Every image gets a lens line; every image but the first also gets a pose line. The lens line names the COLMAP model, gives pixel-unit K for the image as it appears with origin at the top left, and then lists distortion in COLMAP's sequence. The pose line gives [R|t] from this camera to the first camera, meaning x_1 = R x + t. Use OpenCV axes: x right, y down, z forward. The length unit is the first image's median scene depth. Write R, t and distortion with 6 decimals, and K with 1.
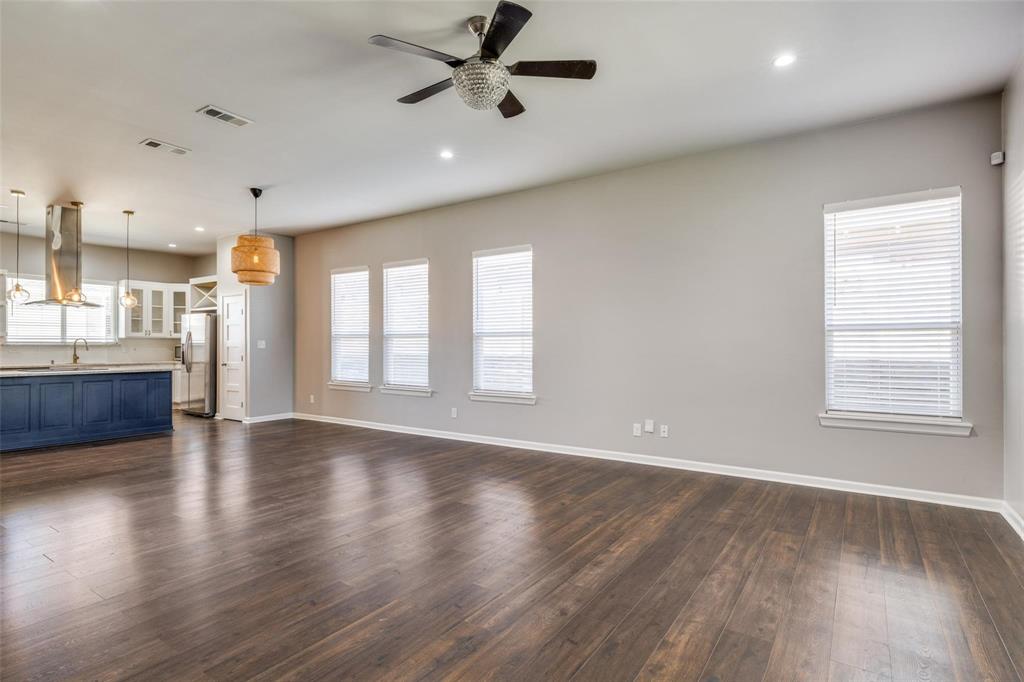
lens RADIAL K [[513.9, 0, 511.2], [0, 513.9, 342.6], [0, 0, 1]] dist [-0.001182, -0.000335]
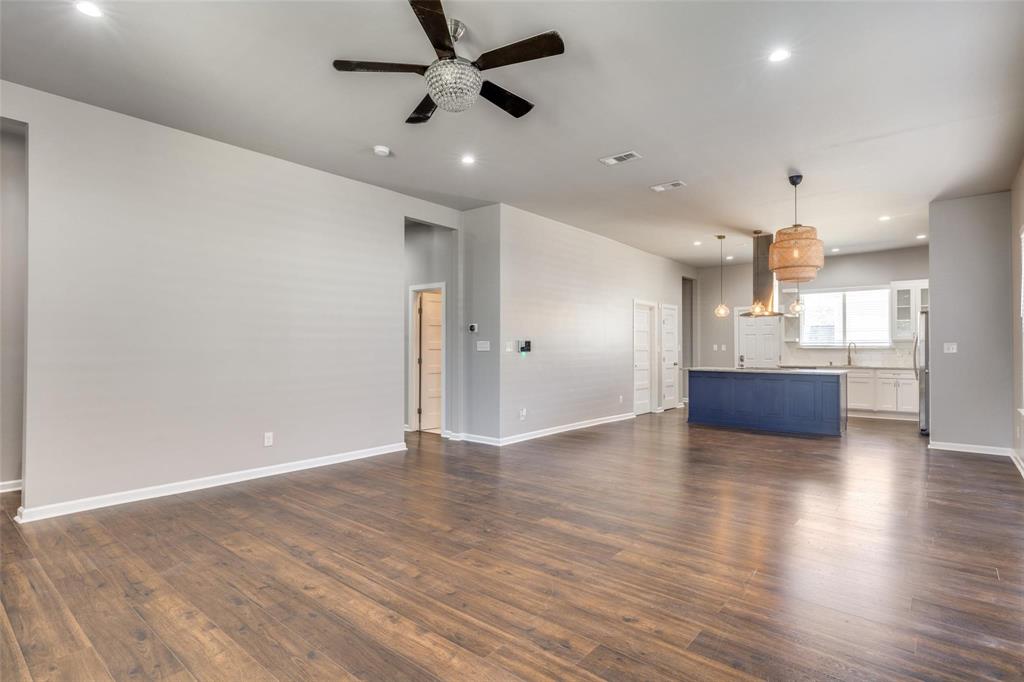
lens RADIAL K [[513.9, 0, 518.9], [0, 513.9, 347.3], [0, 0, 1]] dist [-0.001182, -0.000335]
pose [[-0.092653, -0.000035, -0.995698, 0.321590], [0.002814, 0.999996, -0.000297, 0.000697], [0.995694, -0.002830, -0.092653, 0.427868]]
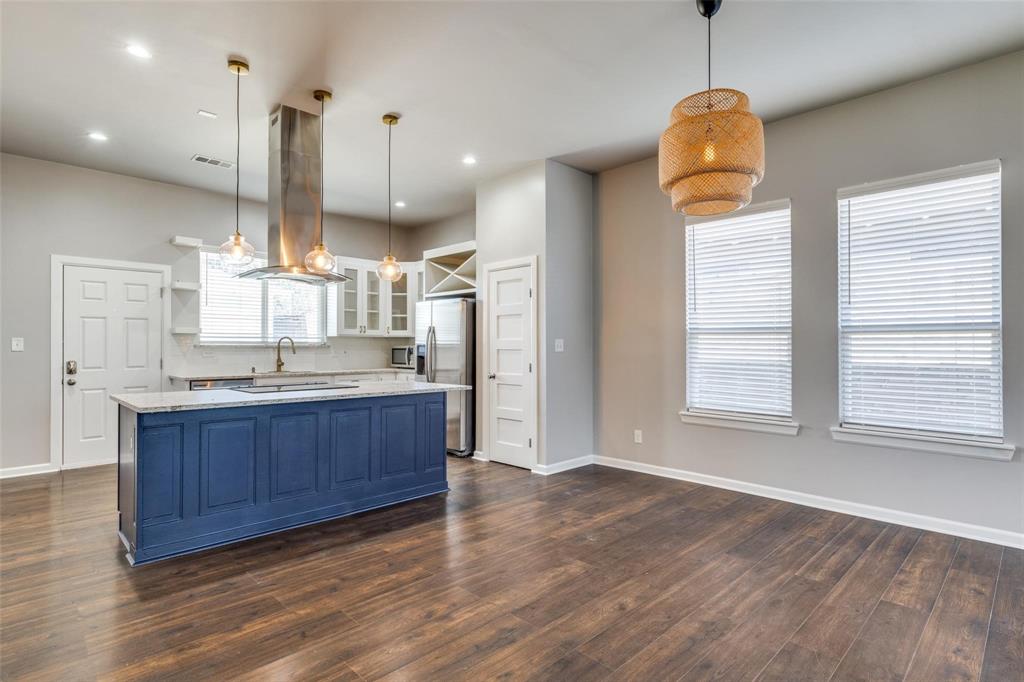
lens RADIAL K [[513.9, 0, 512.1], [0, 513.9, 345.2], [0, 0, 1]] dist [-0.001182, -0.000335]
pose [[0.981211, 0.001271, -0.192932, -0.415065], [-0.001099, 0.999999, 0.000999, 0.002429], [0.192933, -0.000769, 0.981212, 0.379413]]
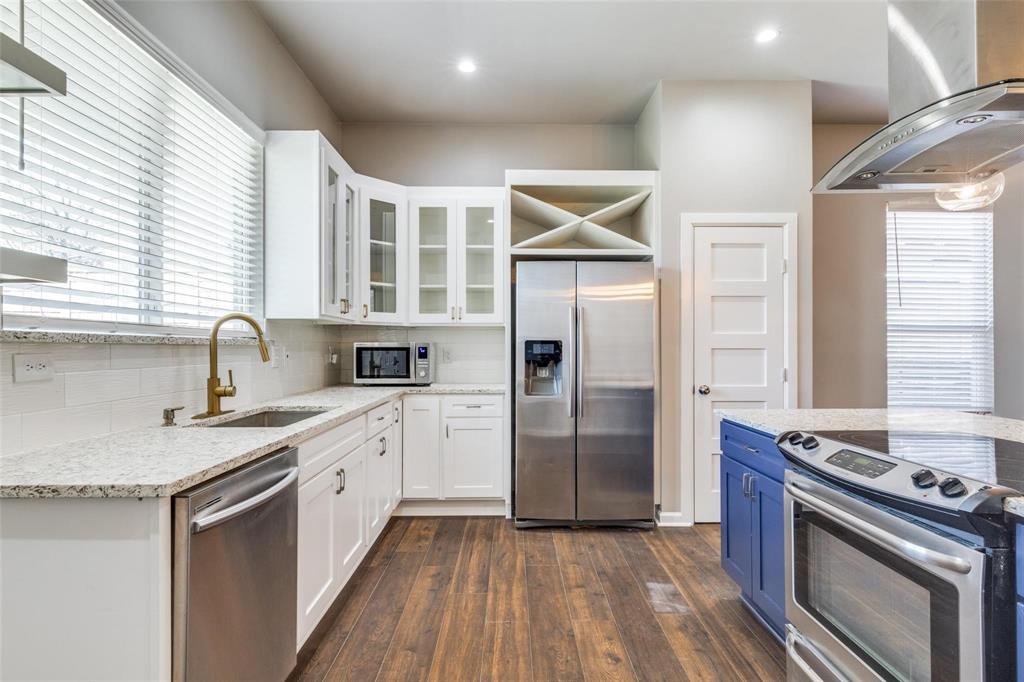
lens RADIAL K [[513.9, 0, 517.7], [0, 513.9, 345.6], [0, 0, 1]] dist [-0.001182, -0.000335]
pose [[0.822548, 0.003863, 0.568683, -0.925693], [-0.003831, 0.999992, -0.001251, 0.007368], [-0.568683, -0.001150, 0.822556, 0.755978]]
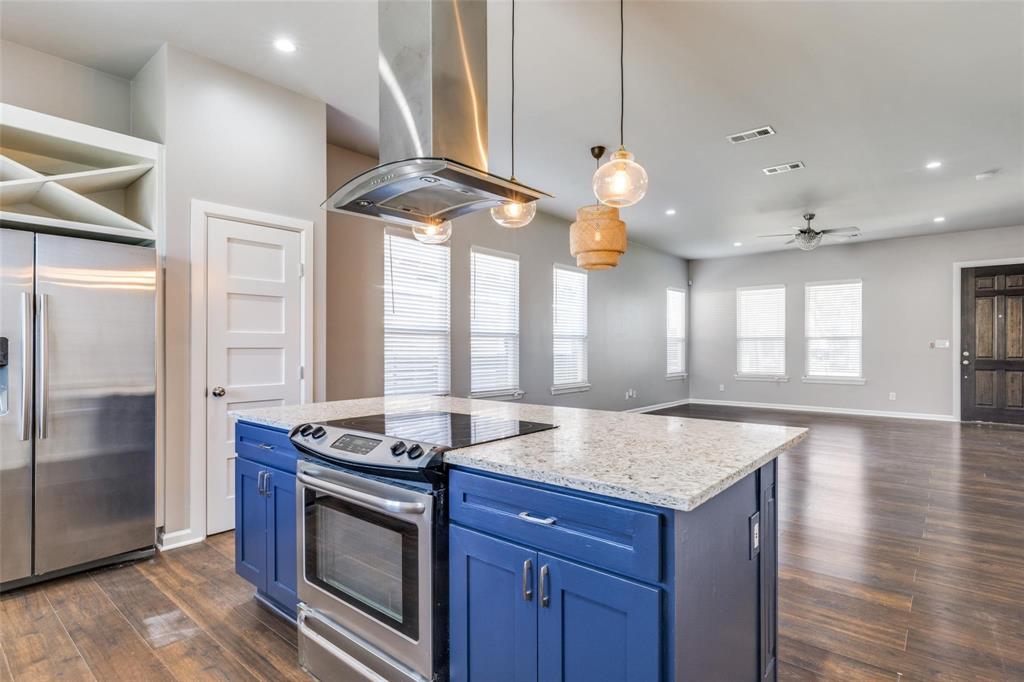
lens RADIAL K [[513.9, 0, 517.0], [0, 513.9, 344.4], [0, 0, 1]] dist [-0.001182, -0.000335]
pose [[0.099234, 0.005543, 0.995049, -0.931952], [-0.004177, 0.999978, -0.005154, 0.007172], [-0.995055, -0.003644, 0.099255, 0.747345]]
